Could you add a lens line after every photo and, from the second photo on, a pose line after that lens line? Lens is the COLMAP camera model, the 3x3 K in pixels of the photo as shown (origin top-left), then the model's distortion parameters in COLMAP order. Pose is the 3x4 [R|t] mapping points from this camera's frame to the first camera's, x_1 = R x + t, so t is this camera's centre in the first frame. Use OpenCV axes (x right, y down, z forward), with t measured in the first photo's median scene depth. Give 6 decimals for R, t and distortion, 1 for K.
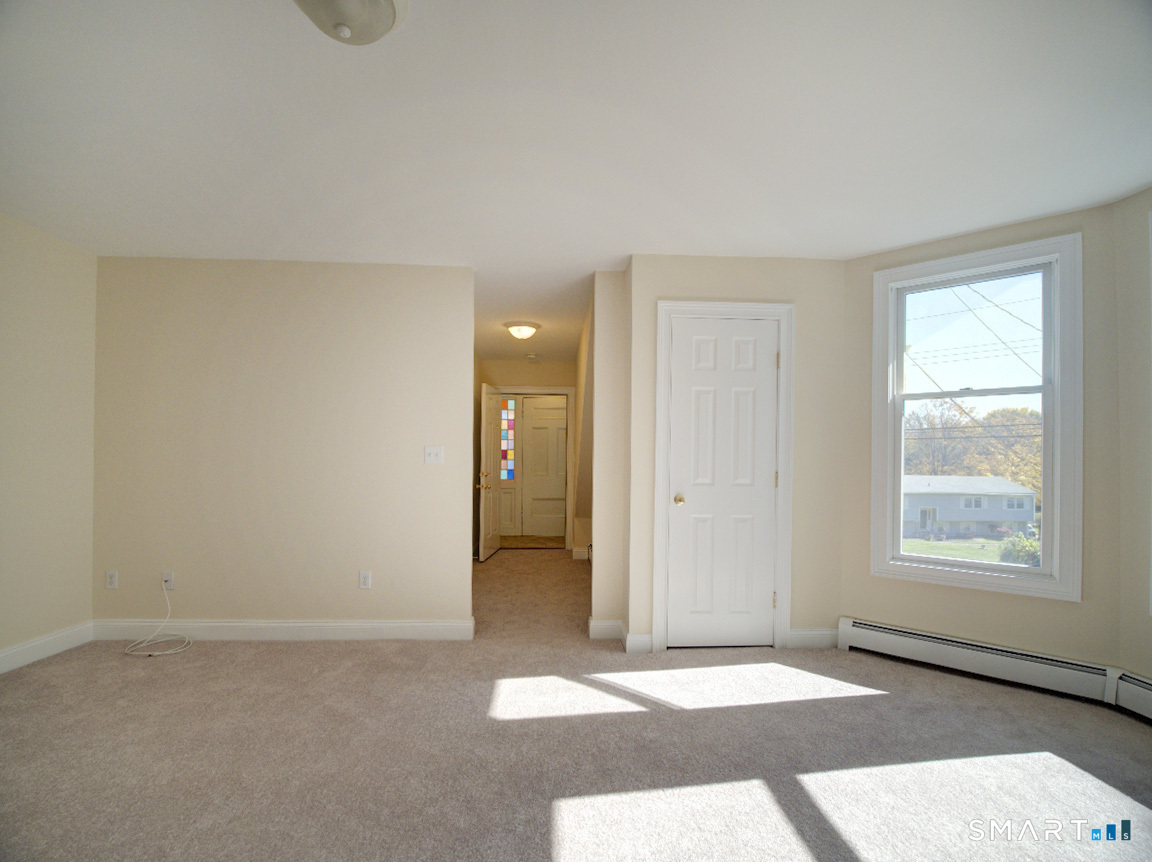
lens RADIAL K [[534.4, 0, 583.6], [0, 534.4, 453.2], [0, 0, 1]] dist [-0.020857, 0.000471]
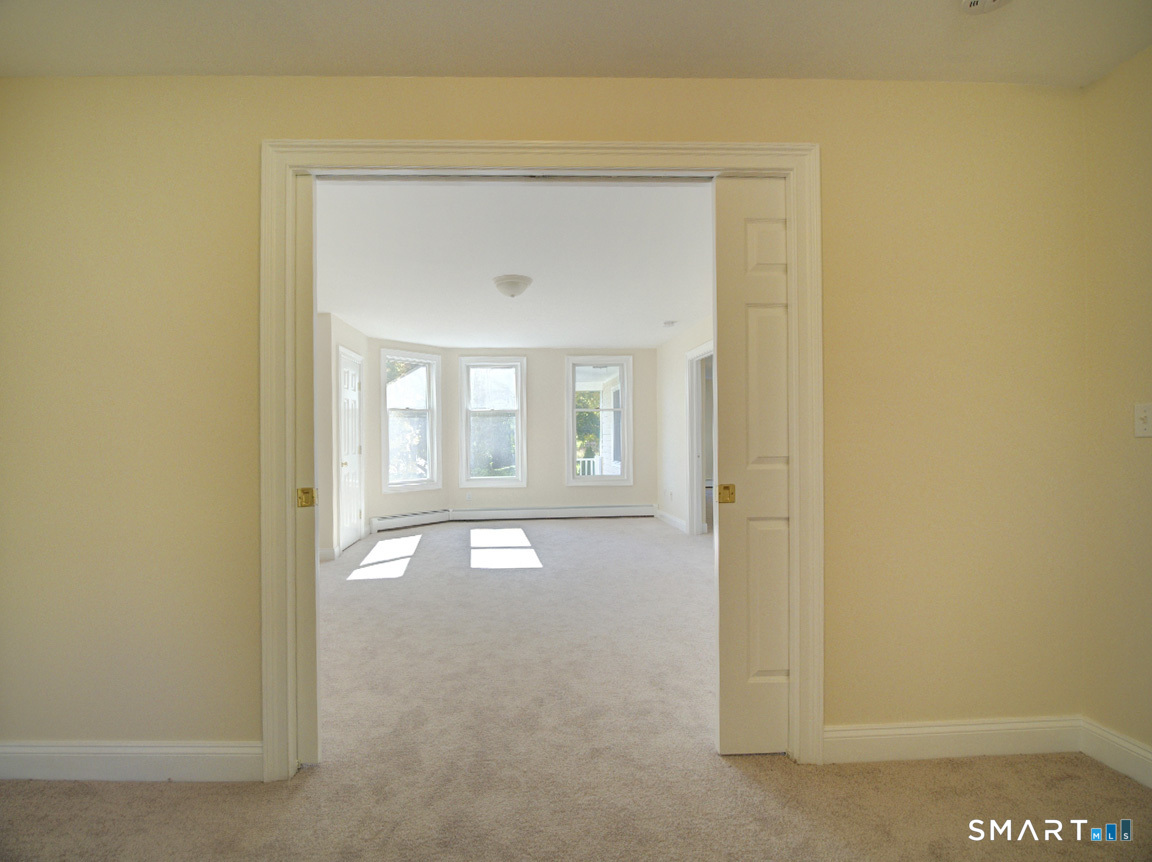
lens RADIAL K [[534.4, 0, 541.9], [0, 534.4, 437.7], [0, 0, 1]] dist [-0.020857, 0.000471]
pose [[0.010719, -0.014032, 0.999844, -1.515695], [-0.006533, 0.999879, 0.014102, -0.025126], [-0.999921, -0.006683, 0.010626, 0.346016]]
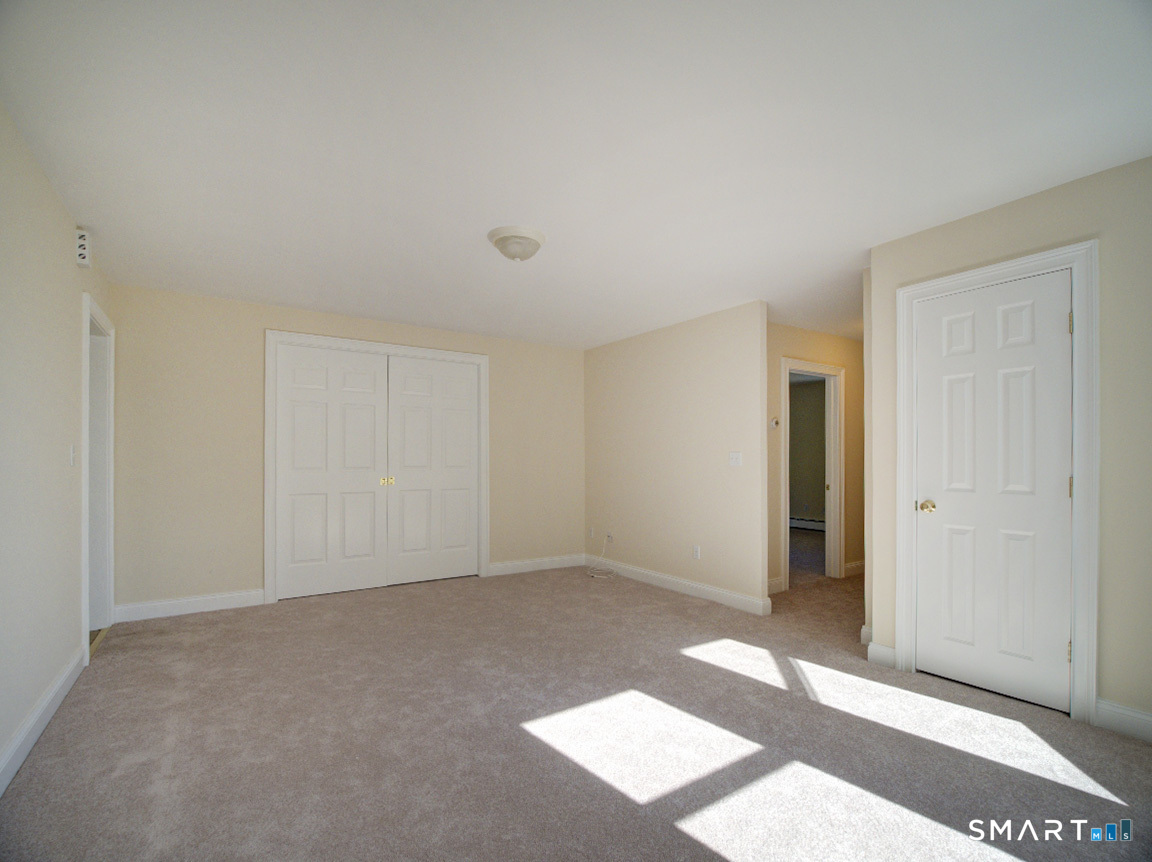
lens RADIAL K [[534.4, 0, 576.6], [0, 534.4, 446.2], [0, 0, 1]] dist [-0.020857, 0.000471]
pose [[0.513870, -0.031267, -0.857298, 0.636884], [0.011512, 0.999497, -0.029553, 0.007324], [0.857791, 0.005318, 0.513972, 0.048392]]
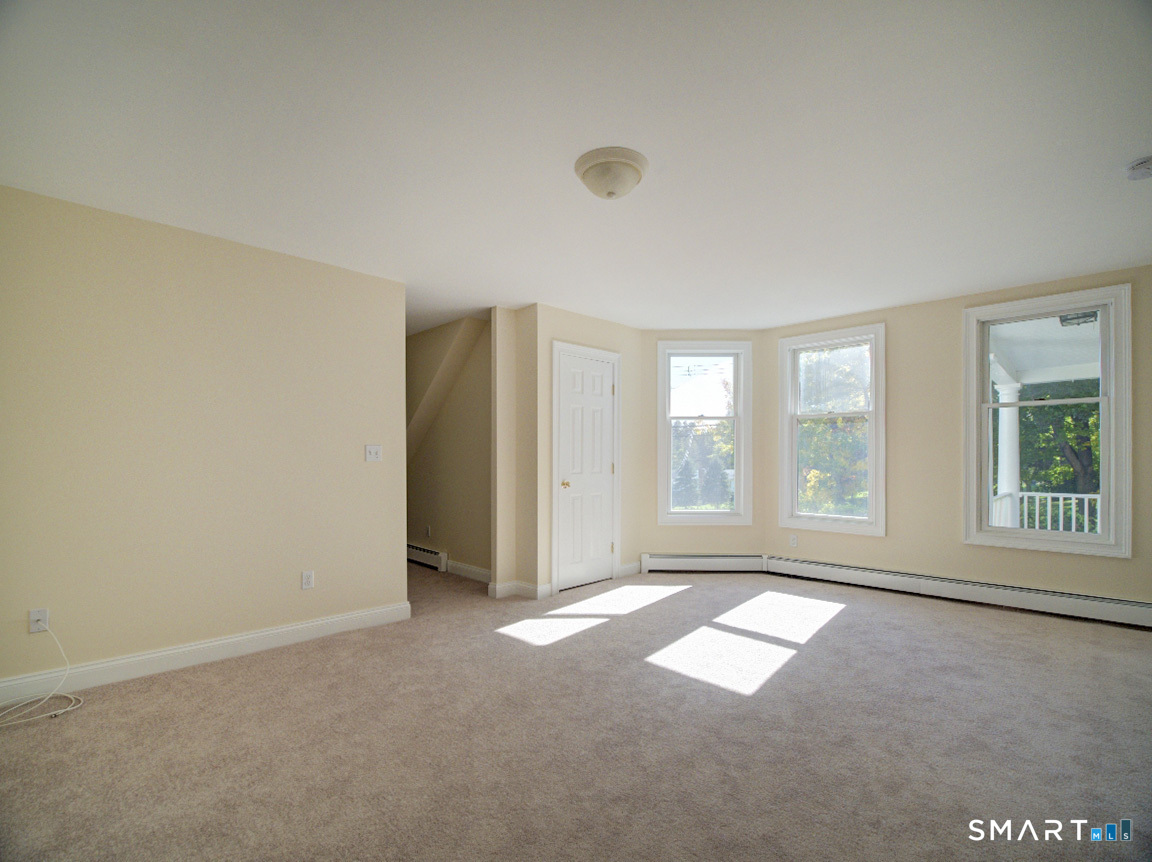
lens RADIAL K [[534.4, 0, 583.5], [0, 534.4, 450.0], [0, 0, 1]] dist [-0.020857, 0.000471]
pose [[0.745561, -0.000269, 0.666437, -0.720862], [-0.002551, 0.999991, 0.003257, -0.007843], [-0.666432, -0.004128, 0.745554, -0.079584]]
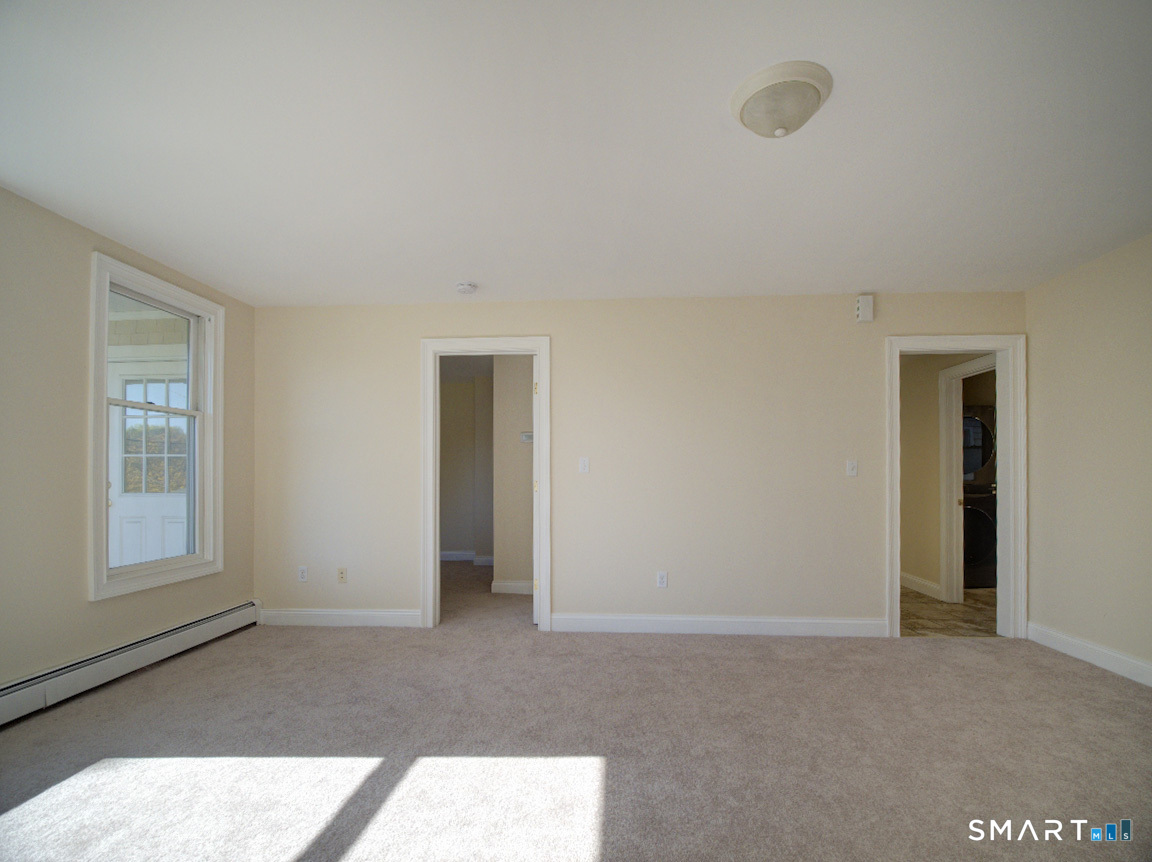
lens RADIAL K [[534.4, 0, 589.7], [0, 534.4, 474.5], [0, 0, 1]] dist [-0.020857, 0.000471]
pose [[-0.992954, -0.011836, 0.117912, -0.075305], [-0.014338, 0.999689, -0.020395, 0.020378], [-0.117634, -0.021942, -0.992815, 1.011522]]
